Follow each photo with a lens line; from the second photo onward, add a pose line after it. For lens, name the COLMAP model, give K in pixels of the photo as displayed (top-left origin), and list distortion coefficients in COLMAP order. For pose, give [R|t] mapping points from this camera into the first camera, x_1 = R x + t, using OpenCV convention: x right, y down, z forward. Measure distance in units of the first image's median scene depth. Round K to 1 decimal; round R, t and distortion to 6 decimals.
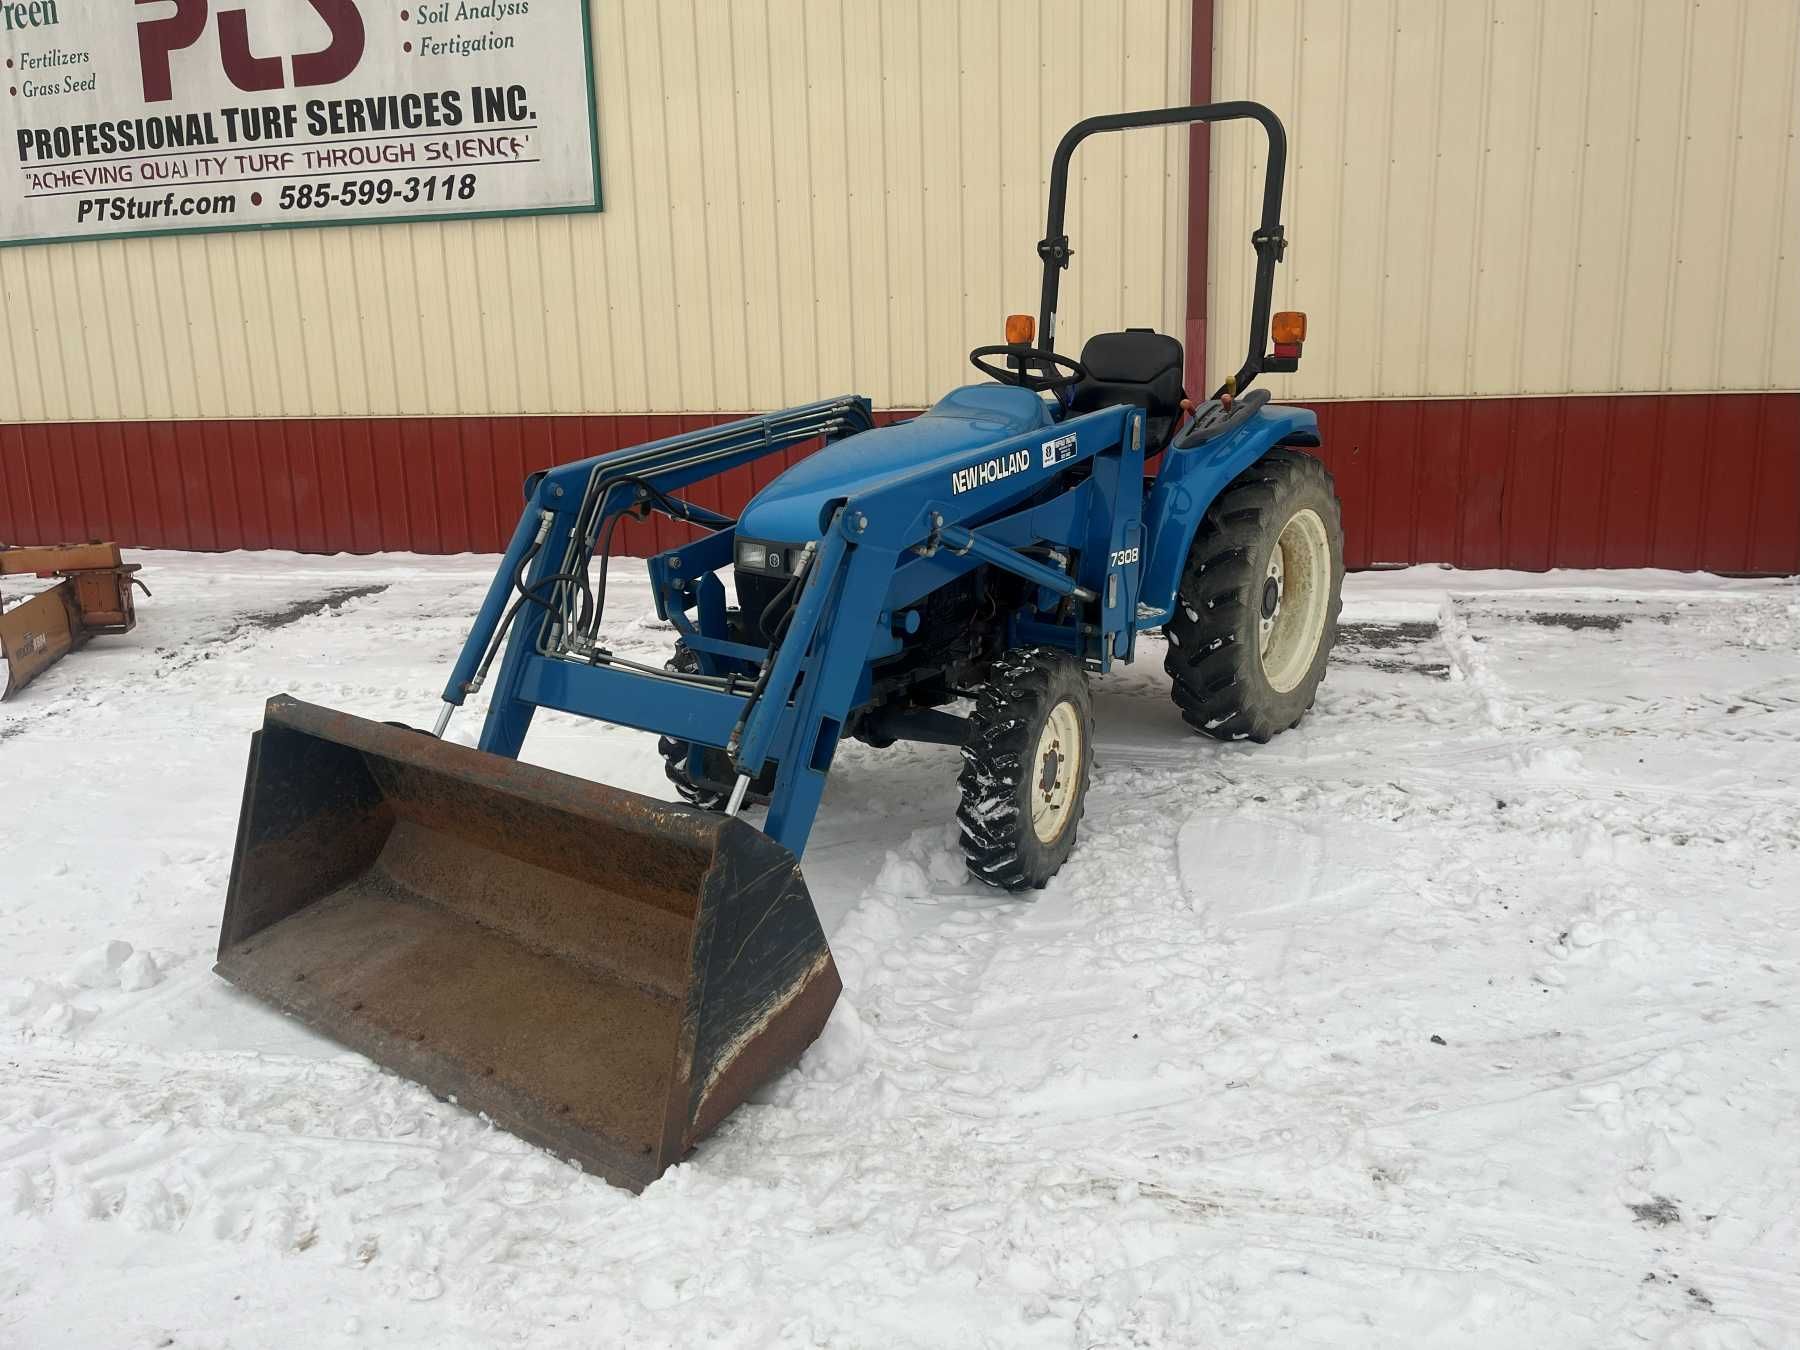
lens RADIAL K [[1357.1, 0, 906.1], [0, 1357.1, 663.6], [0, 0, 1]] dist [0.064344, -0.084684]
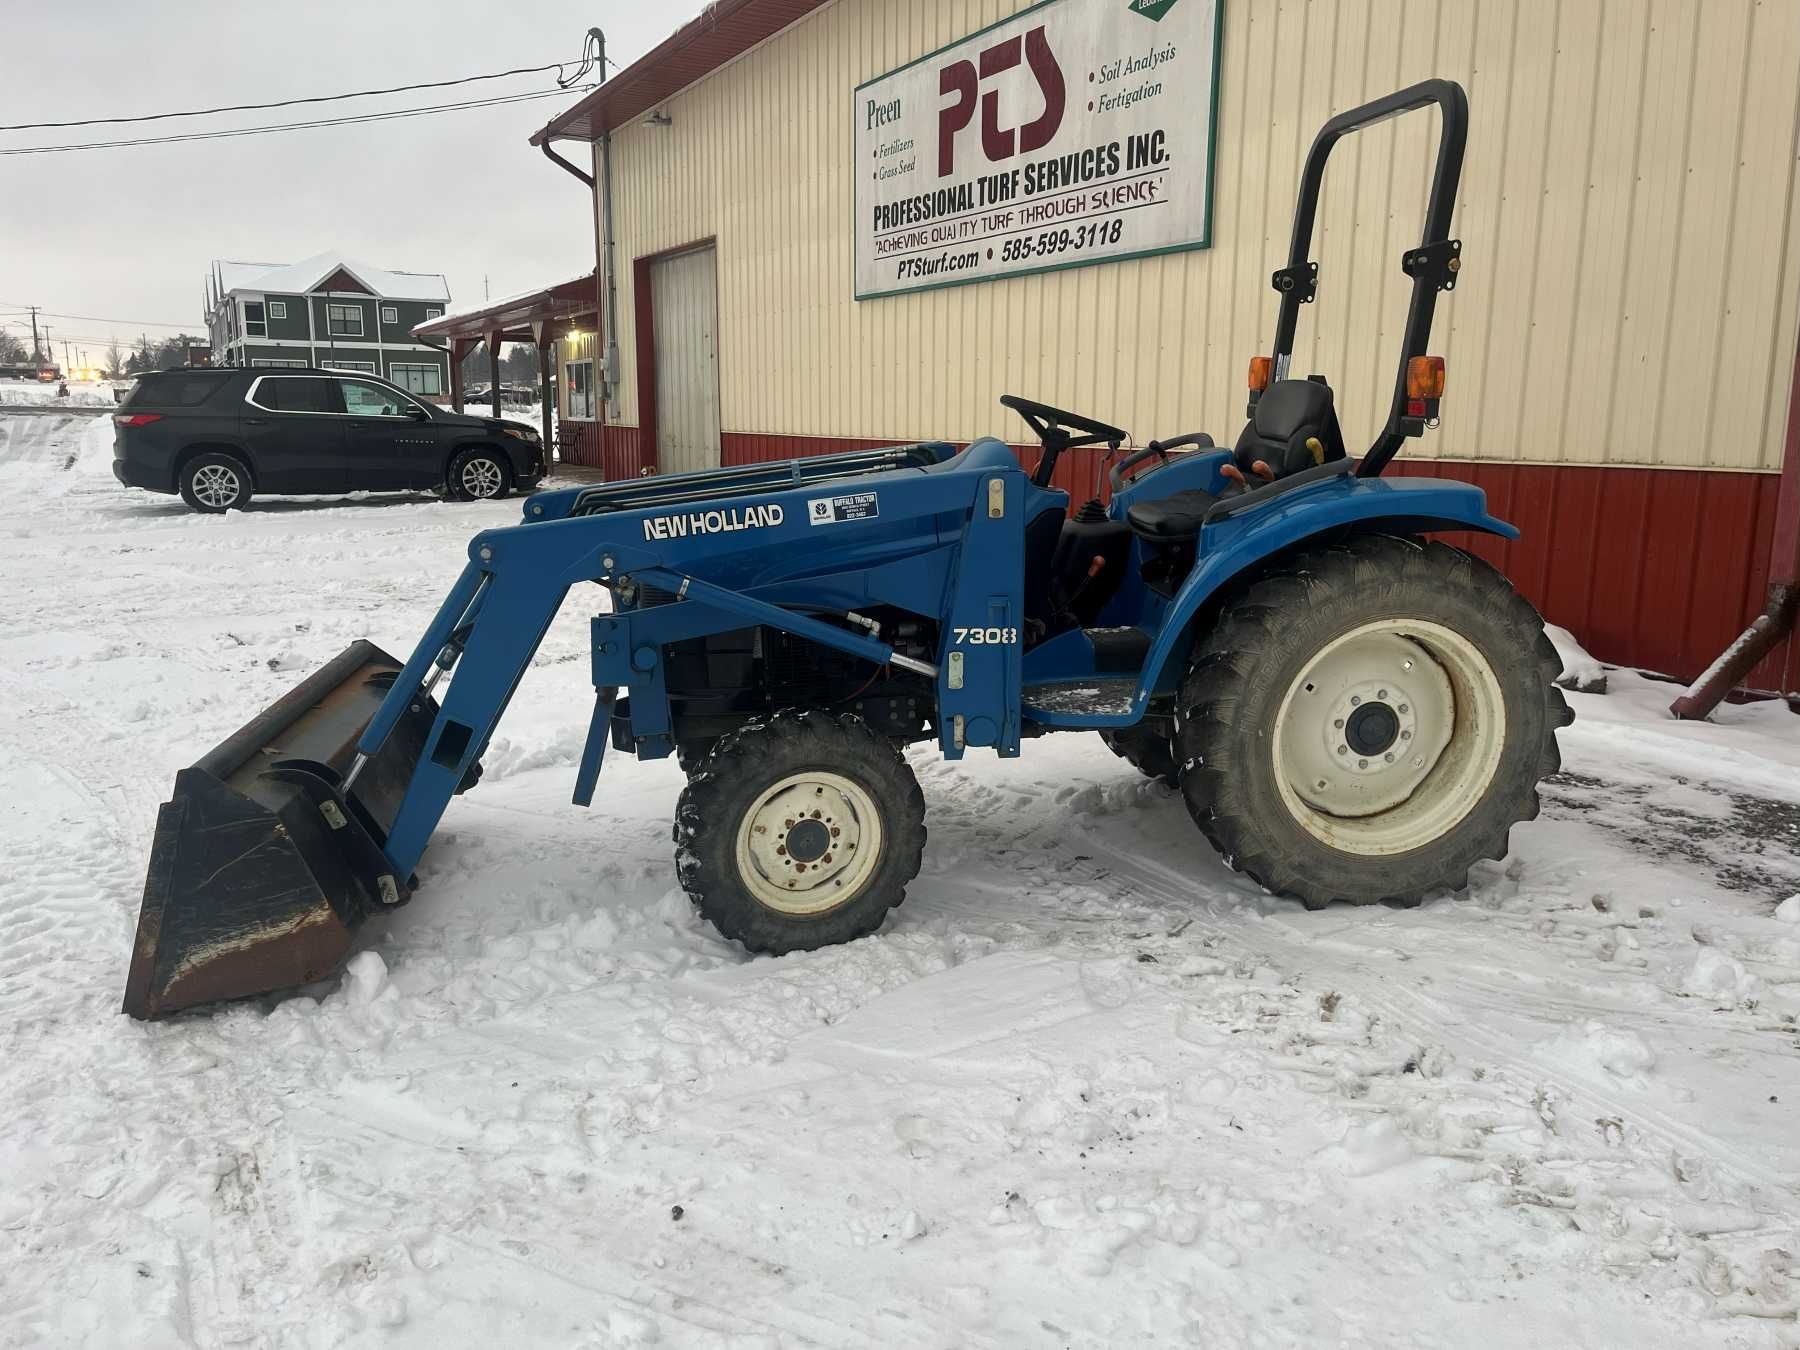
lens RADIAL K [[1357.1, 0, 903.3], [0, 1357.1, 674.2], [0, 0, 1]] dist [0.064344, -0.084684]
pose [[0.706674, 0.160637, -0.689063, 0.711169], [-0.168039, 0.984126, 0.057089, -0.091597], [0.687295, 0.075446, 0.722450, 0.311132]]
